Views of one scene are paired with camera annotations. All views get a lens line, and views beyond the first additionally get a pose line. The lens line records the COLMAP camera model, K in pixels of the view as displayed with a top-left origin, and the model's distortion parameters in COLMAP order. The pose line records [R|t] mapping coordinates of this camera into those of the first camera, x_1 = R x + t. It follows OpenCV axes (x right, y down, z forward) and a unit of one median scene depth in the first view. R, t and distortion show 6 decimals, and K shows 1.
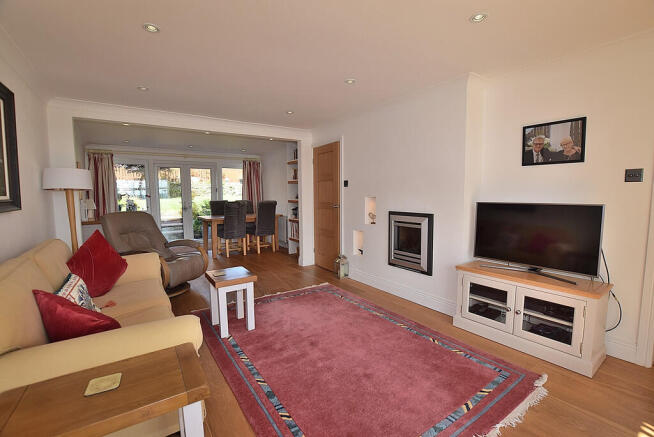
lens RADIAL K [[292.4, 0, 327.0], [0, 292.4, 218.0], [0, 0, 1]] dist [-0.029708, -0.000657]
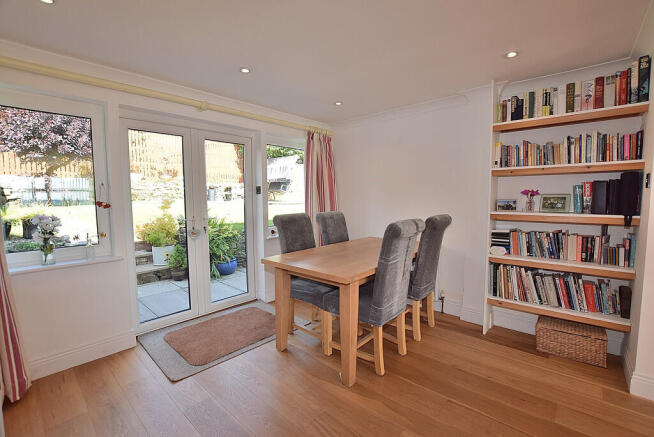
lens RADIAL K [[292.4, 0, 329.5], [0, 292.4, 218.0], [0, 0, 1]] dist [-0.029708, -0.000657]
pose [[0.972087, -0.017510, 0.233965, -0.318618], [0.020447, 0.999740, -0.010135, -0.037446], [-0.233727, 0.014636, 0.972192, 0.437020]]
